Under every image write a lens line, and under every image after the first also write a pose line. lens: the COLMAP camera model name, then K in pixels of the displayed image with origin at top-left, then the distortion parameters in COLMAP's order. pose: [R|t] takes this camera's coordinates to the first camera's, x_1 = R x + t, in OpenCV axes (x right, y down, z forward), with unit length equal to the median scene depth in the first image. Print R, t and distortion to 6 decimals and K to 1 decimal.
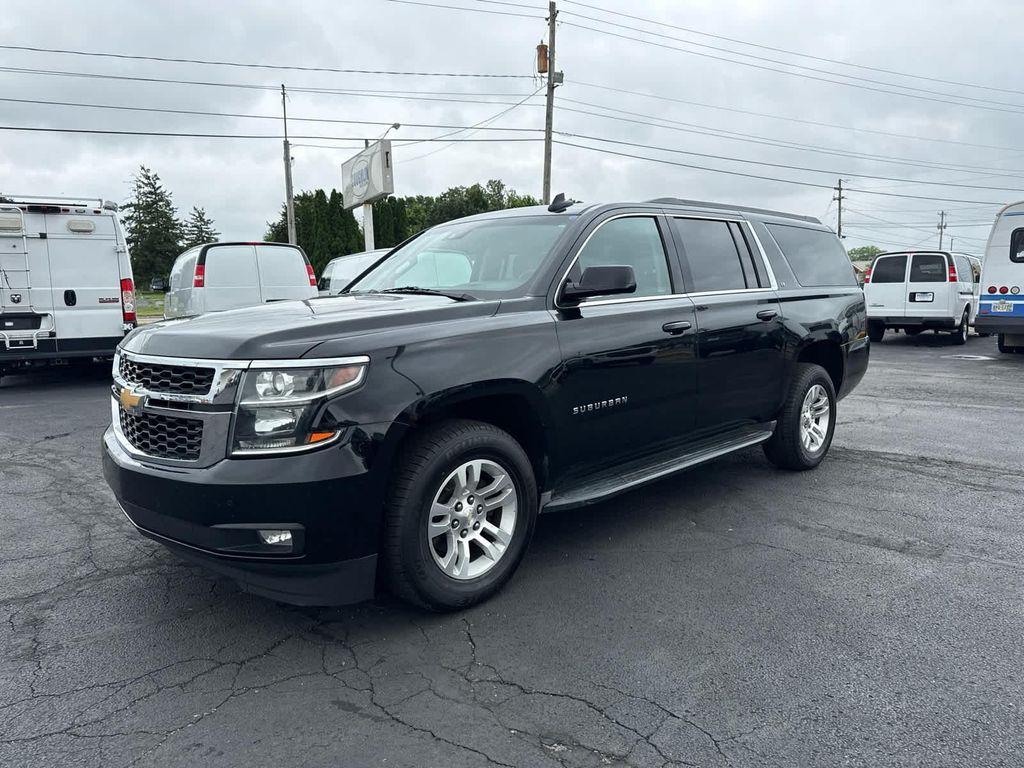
lens RADIAL K [[760.1, 0, 514.9], [0, 760.1, 383.6], [0, 0, 1]] dist [0.001538, -0.003335]
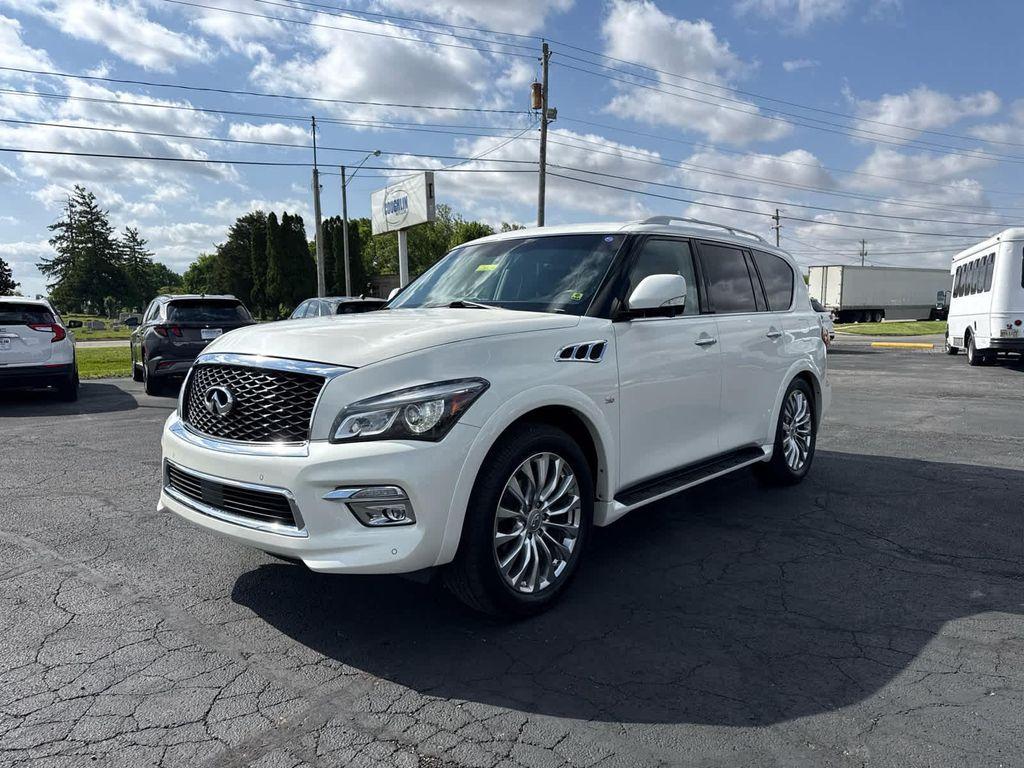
lens RADIAL K [[755.8, 0, 519.8], [0, 755.8, 386.1], [0, 0, 1]] dist [0.008399, -0.000490]
pose [[0.995348, -0.008447, 0.095975, -0.088182], [0.010908, 0.999624, -0.025149, 0.006187], [-0.095726, 0.026079, 0.995066, -0.042444]]
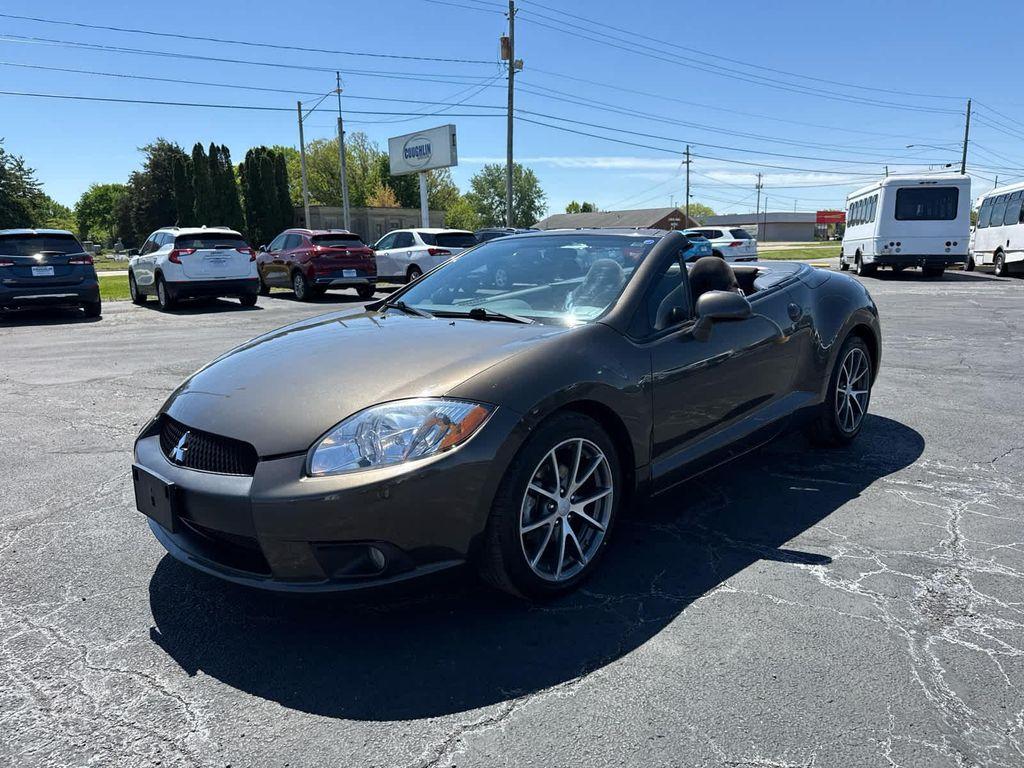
lens RADIAL K [[756.5, 0, 522.9], [0, 756.5, 388.4], [0, 0, 1]] dist [-0.005414, -0.007456]
pose [[0.973391, -0.047810, 0.224107, -0.219856], [0.032992, 0.997043, 0.069409, 0.030392], [-0.226763, -0.060168, 0.972090, -0.201647]]
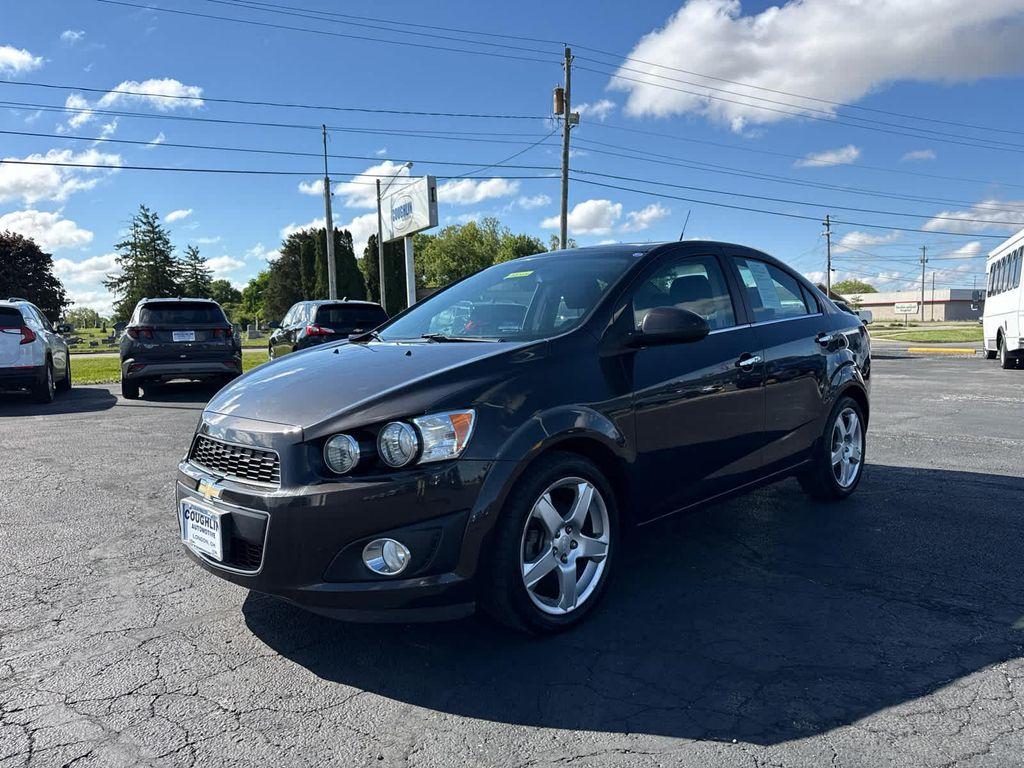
lens RADIAL K [[755.9, 0, 517.8], [0, 755.9, 383.7], [0, 0, 1]] dist [0.009087, -0.005352]
pose [[0.999745, -0.008125, 0.021073, -0.044021], [0.009105, 0.998861, -0.046832, 0.011952], [-0.020669, 0.047012, 0.998680, -0.027145]]
